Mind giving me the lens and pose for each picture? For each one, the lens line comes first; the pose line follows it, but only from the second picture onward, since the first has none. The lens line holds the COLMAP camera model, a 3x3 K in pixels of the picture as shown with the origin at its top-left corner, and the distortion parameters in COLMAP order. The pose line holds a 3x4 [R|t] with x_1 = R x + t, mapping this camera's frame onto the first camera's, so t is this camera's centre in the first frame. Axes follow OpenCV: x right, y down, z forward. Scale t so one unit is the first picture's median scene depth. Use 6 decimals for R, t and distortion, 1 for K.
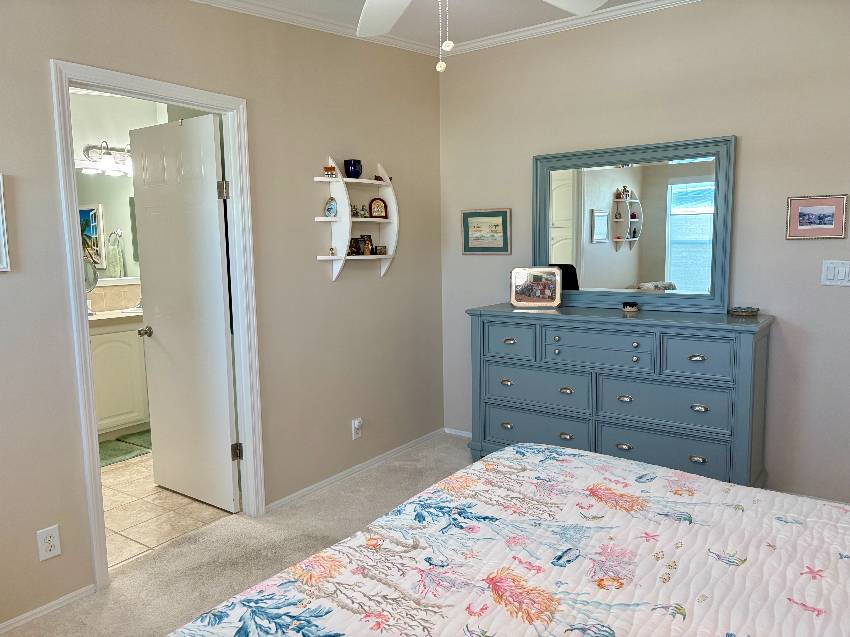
lens RADIAL K [[639.6, 0, 422.0], [0, 639.6, 315.5], [0, 0, 1]] dist [0.053326, 0.000067]
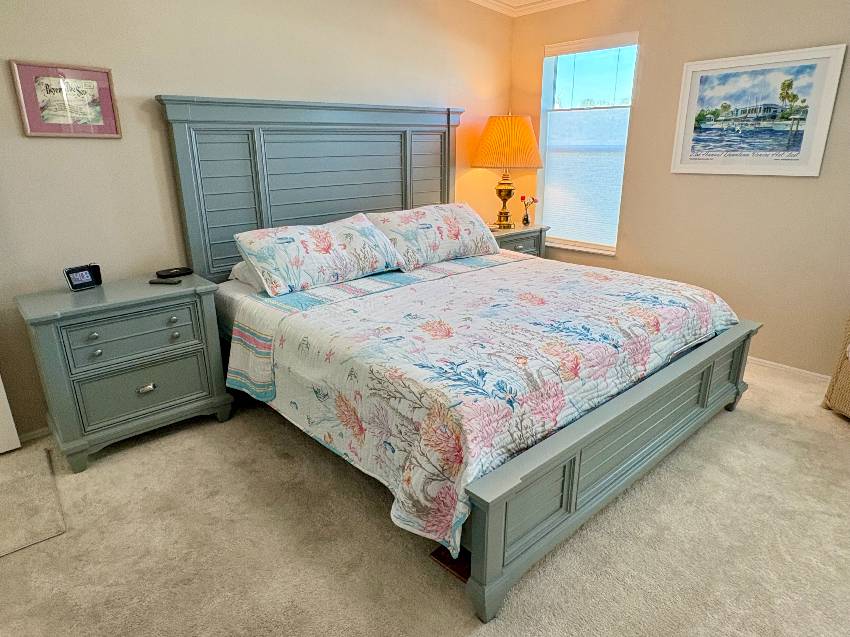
lens RADIAL K [[525.0, 0, 424.4], [0, 525.0, 316.8], [0, 0, 1]] dist [0.005005, 0.002080]
pose [[-0.975286, -0.049616, 0.215305, -0.104384], [0.049935, 0.899750, 0.433539, -0.188505], [-0.215231, 0.433576, -0.875036, 1.886604]]
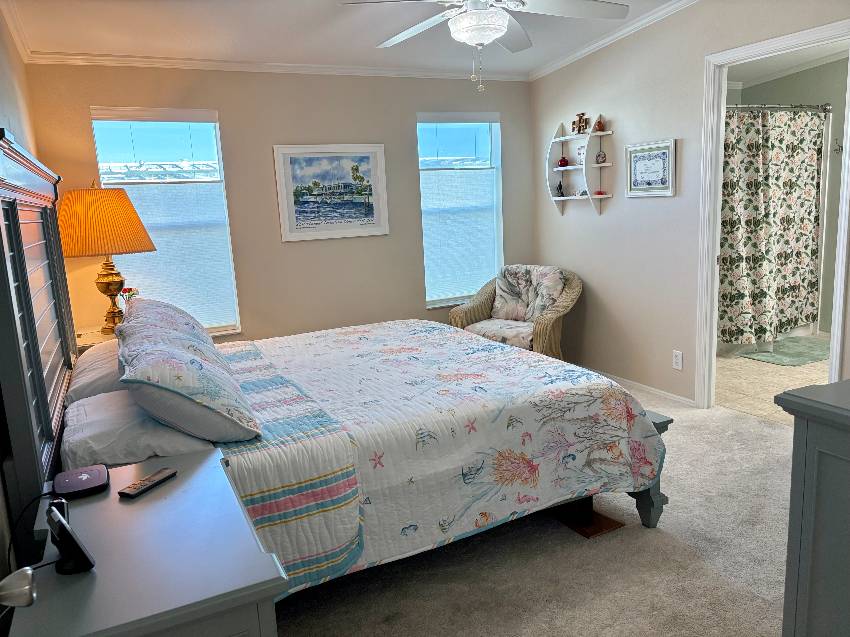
lens RADIAL K [[639.6, 0, 425.9], [0, 639.6, 316.8], [0, 0, 1]] dist [0.053326, 0.000067]
pose [[-0.484461, 0.187530, -0.854477, 1.380142], [-0.060912, 0.967152, 0.246794, -0.152572], [0.872690, 0.171610, -0.457124, 1.459552]]
